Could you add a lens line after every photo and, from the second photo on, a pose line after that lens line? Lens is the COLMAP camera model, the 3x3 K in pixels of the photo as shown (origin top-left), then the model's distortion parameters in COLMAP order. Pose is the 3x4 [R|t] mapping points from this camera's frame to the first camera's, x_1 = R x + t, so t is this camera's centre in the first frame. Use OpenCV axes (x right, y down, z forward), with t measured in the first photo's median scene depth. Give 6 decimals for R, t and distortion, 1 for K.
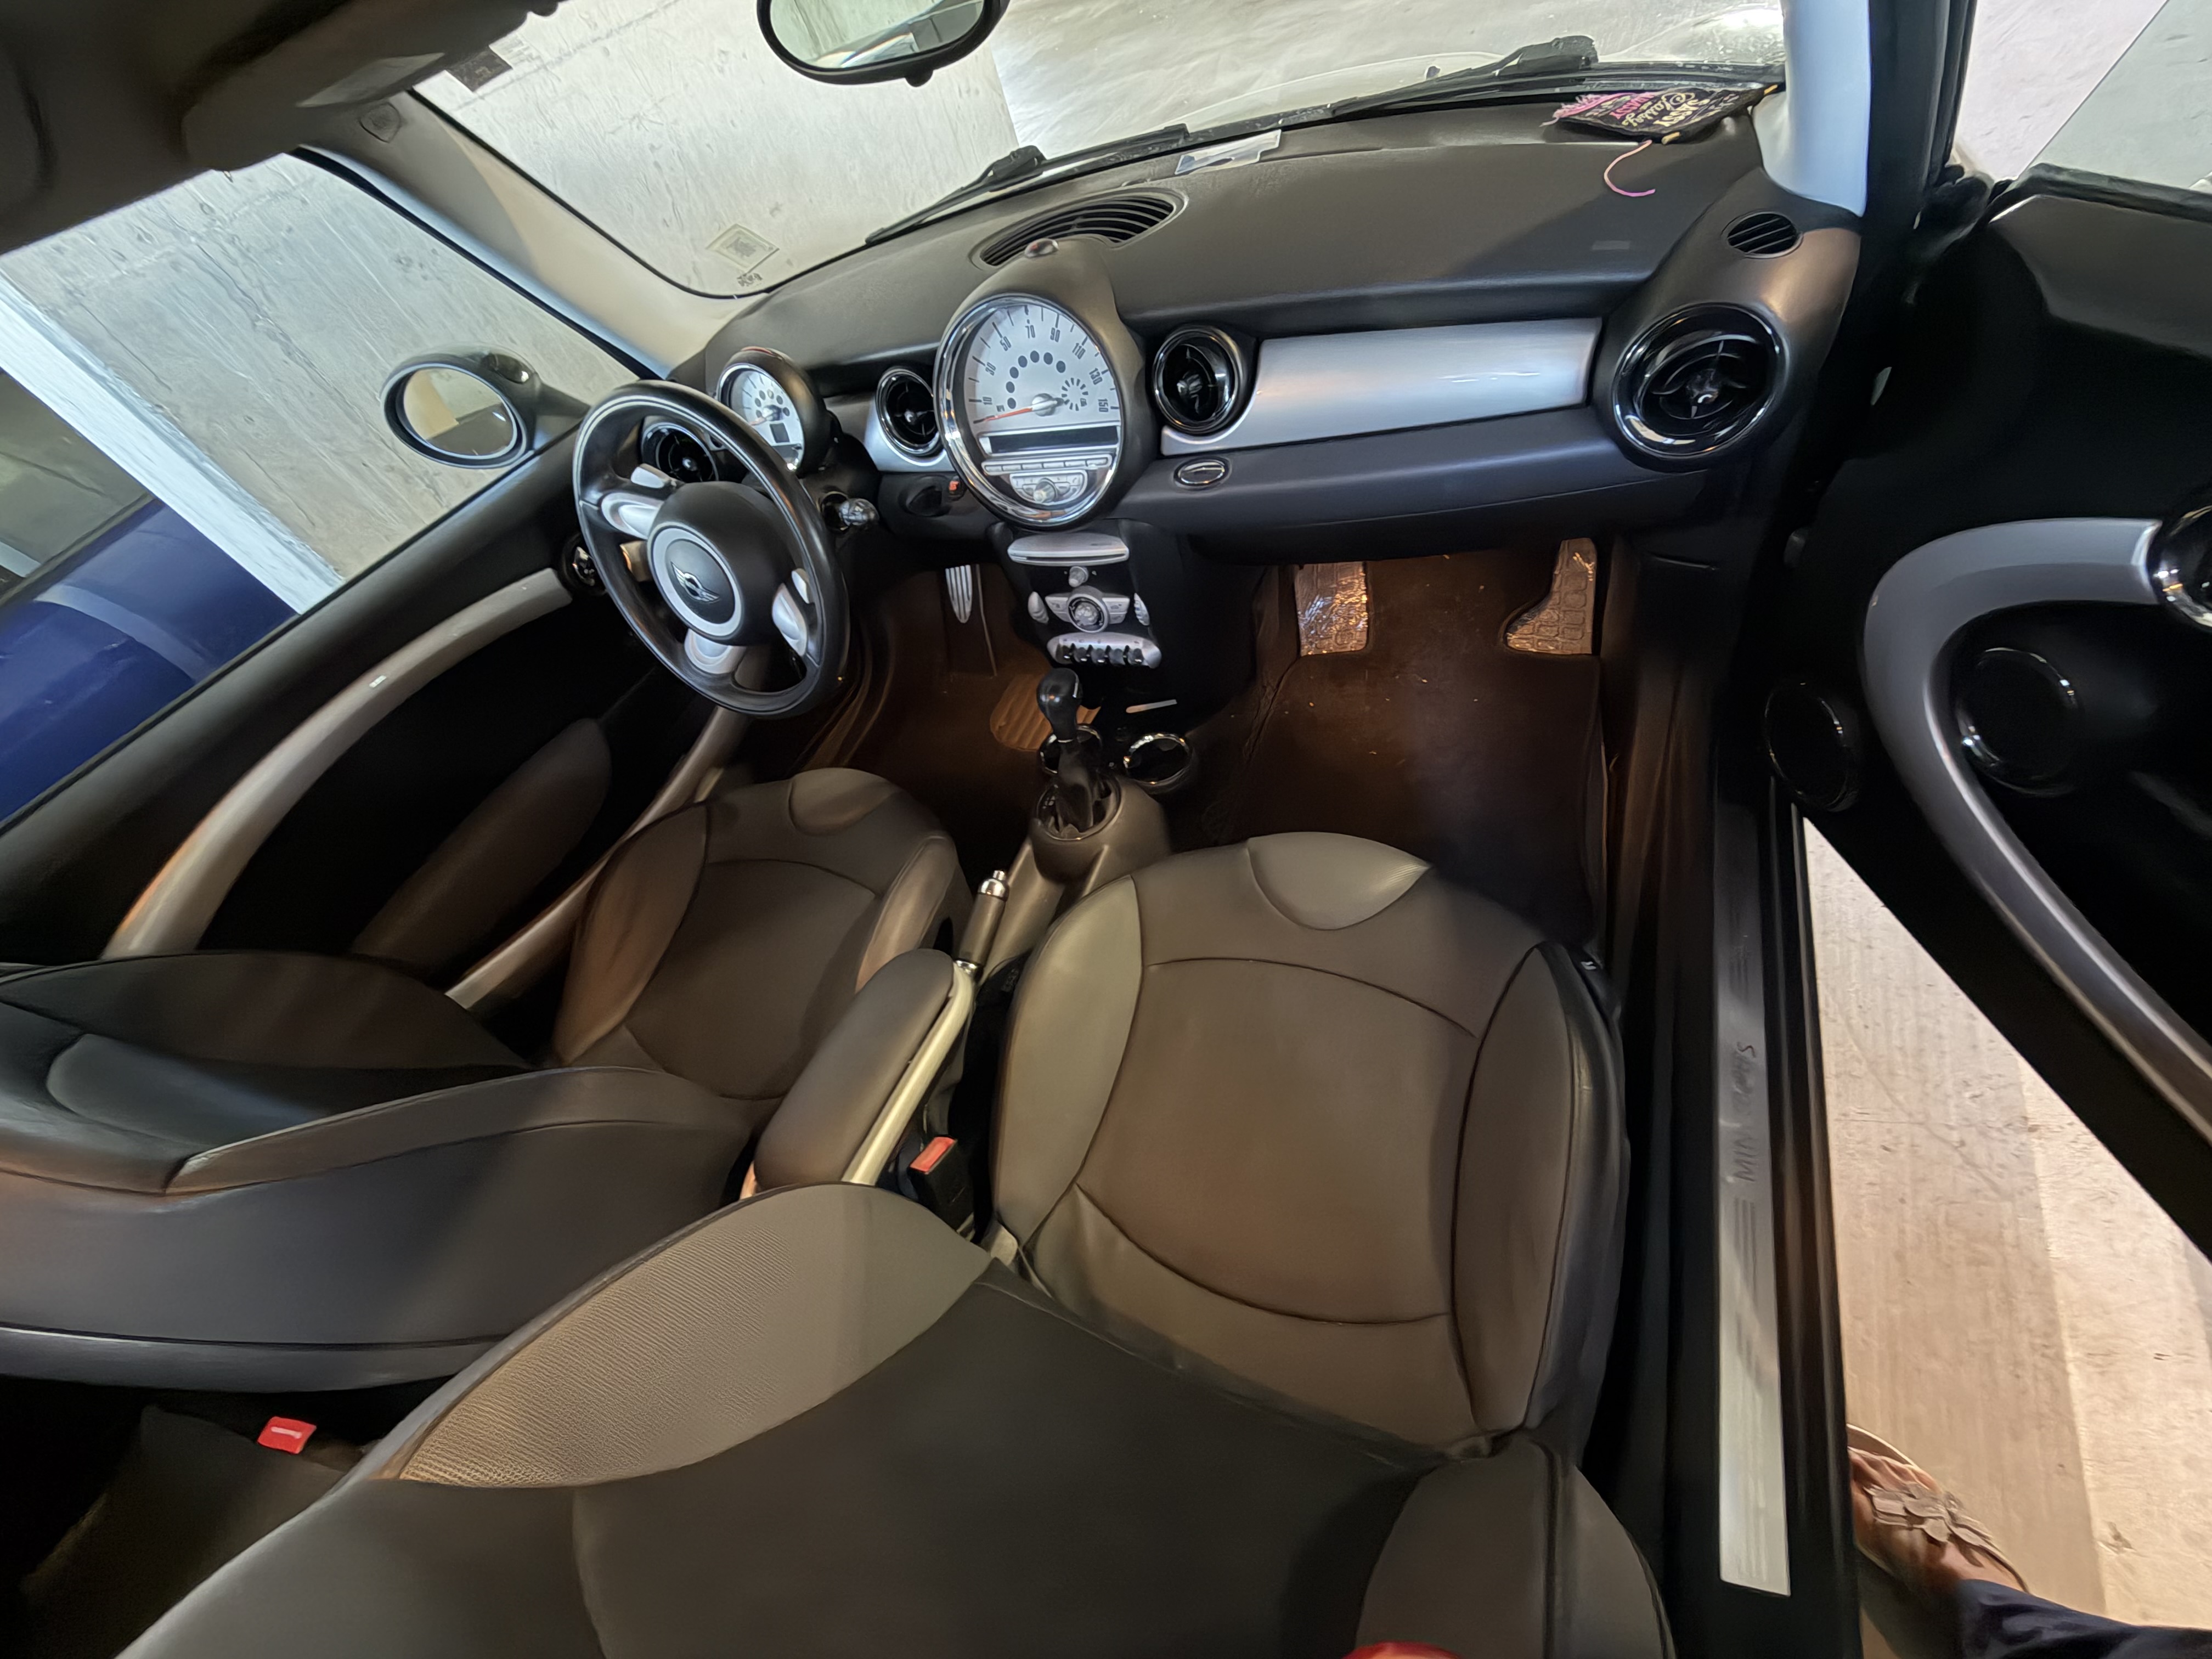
lens RADIAL K [[886.1, 0, 1106.0], [0, 886.1, 829.5], [0, 0, 1]] dist [0.000069, -0.000011]
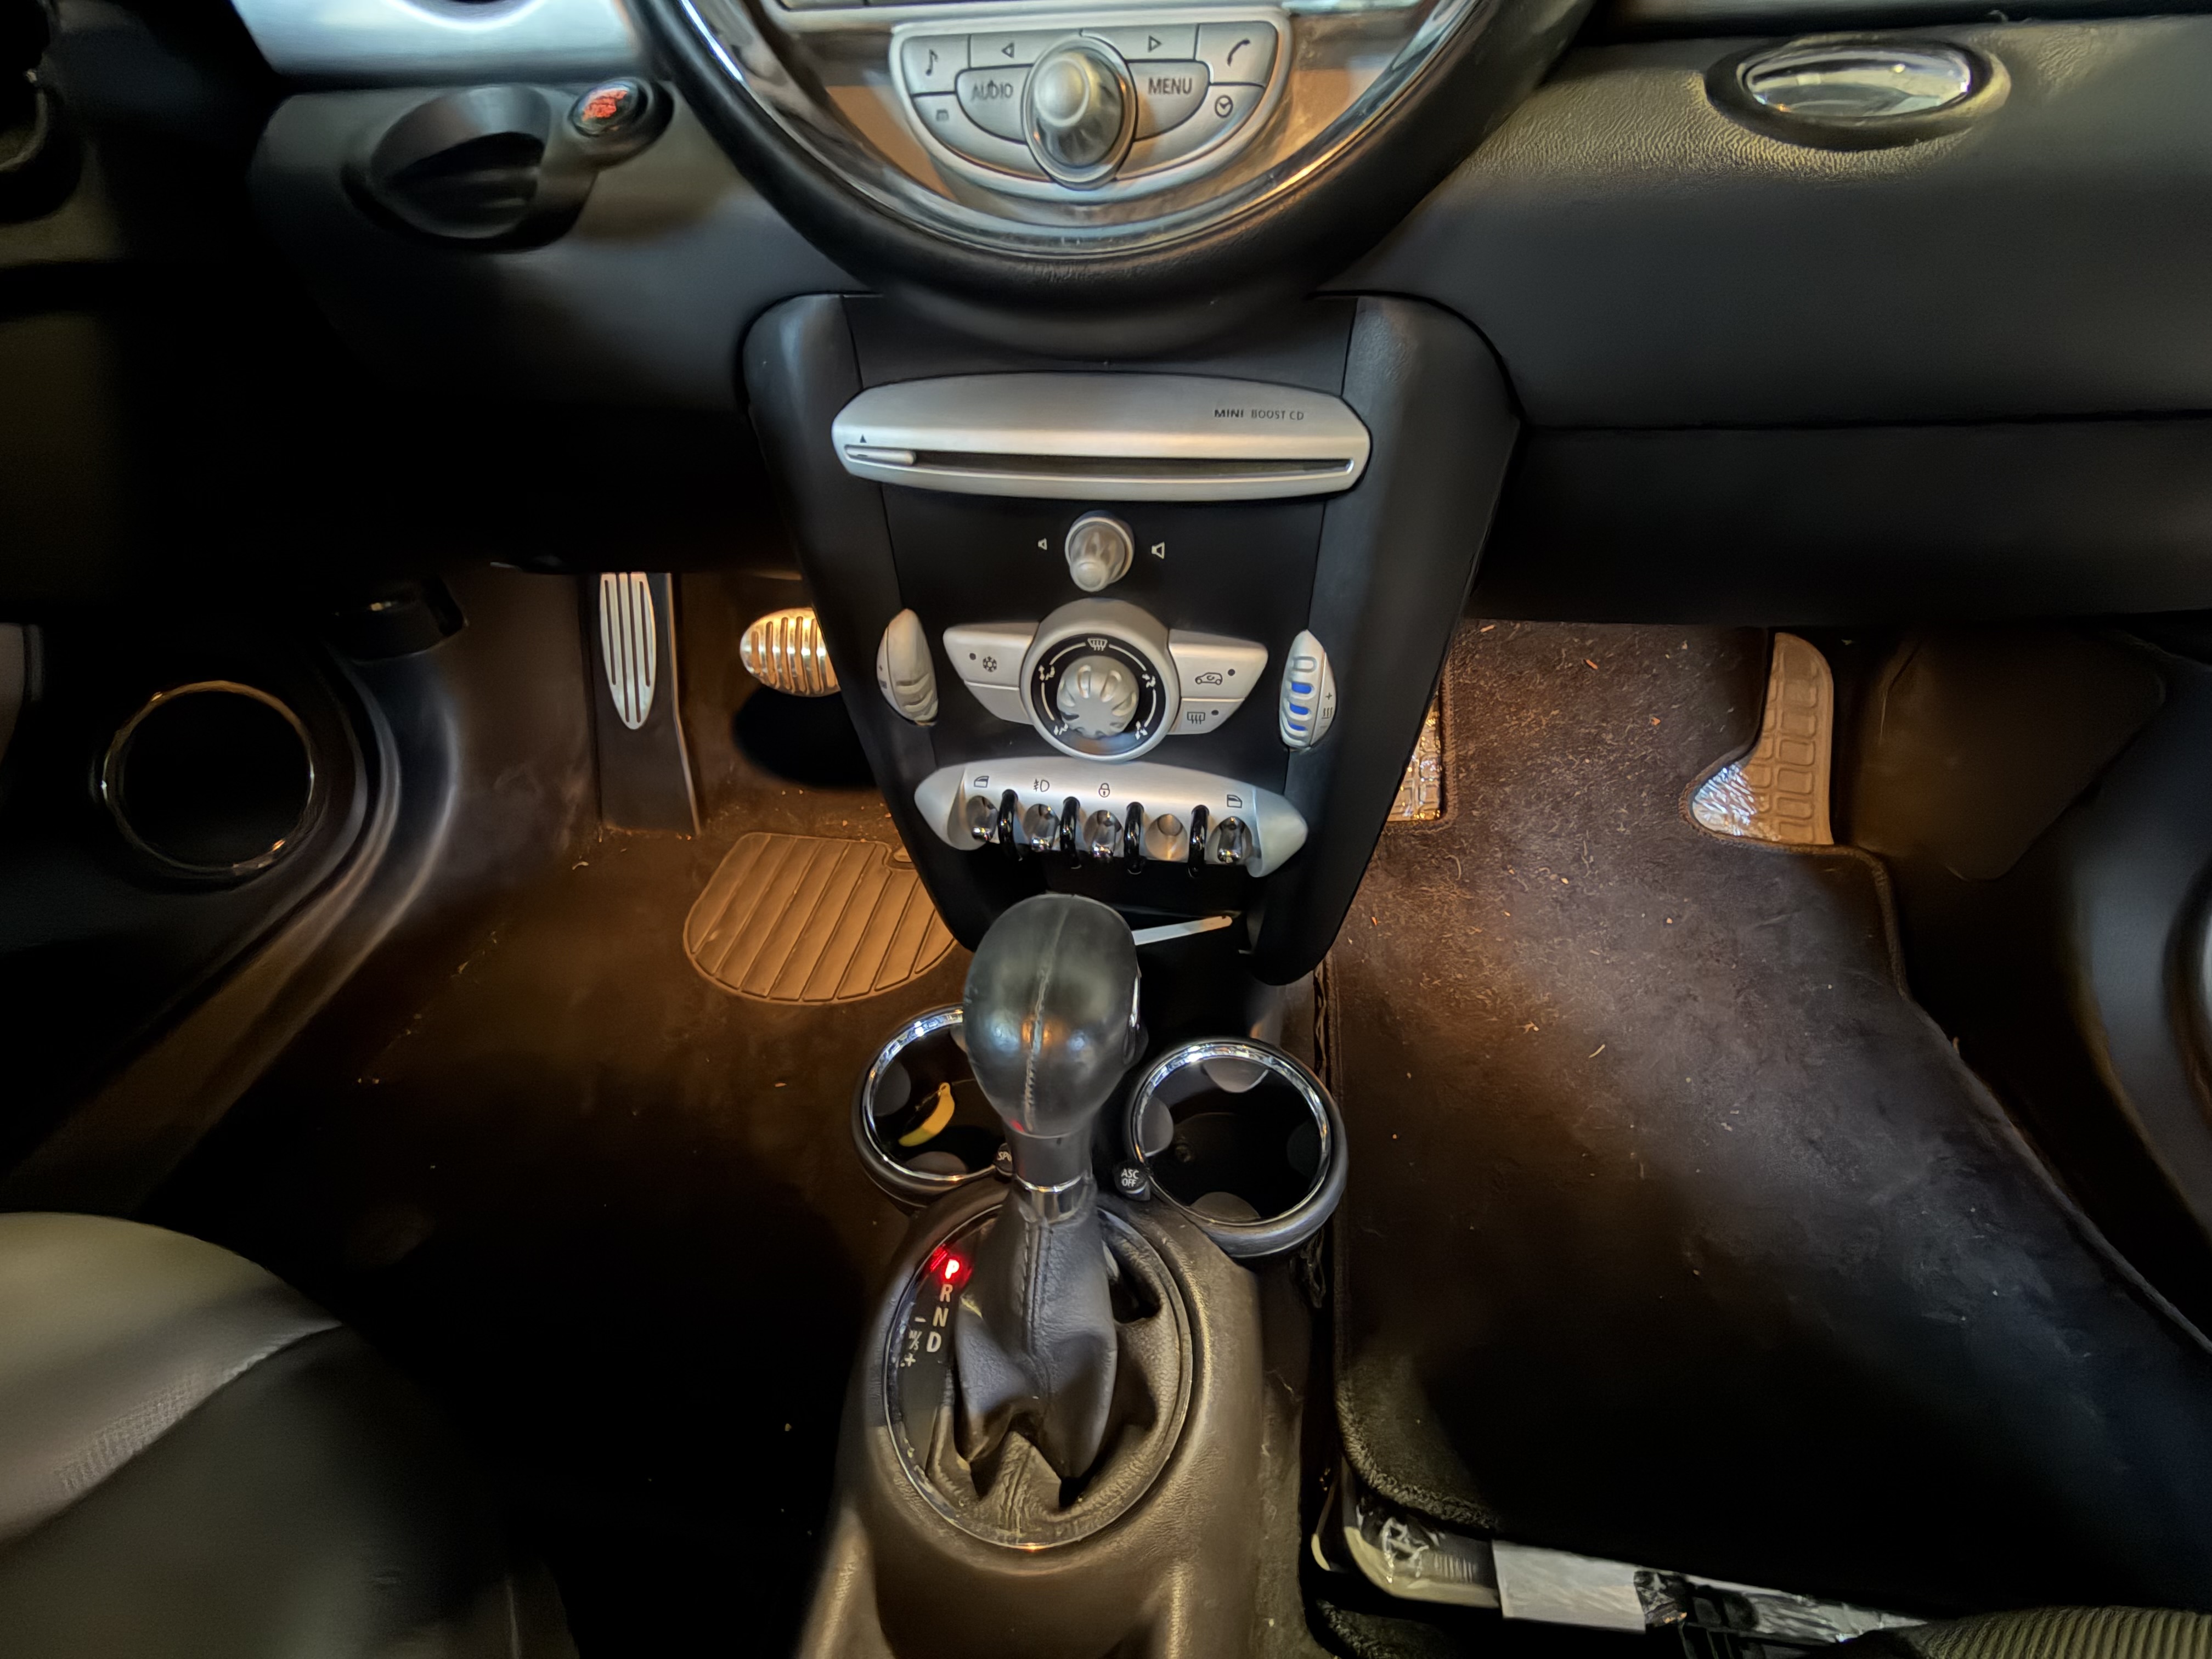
lens RADIAL K [[892.4, 0, 1065.7], [0, 892.4, 826.5], [0, 0, 1]] dist [0.024819, 0.000007]
pose [[0.957533, 0.027771, 0.286982, -0.111228], [0.017966, 0.987669, -0.155519, -0.151070], [-0.287762, 0.154071, 0.945228, 0.712459]]
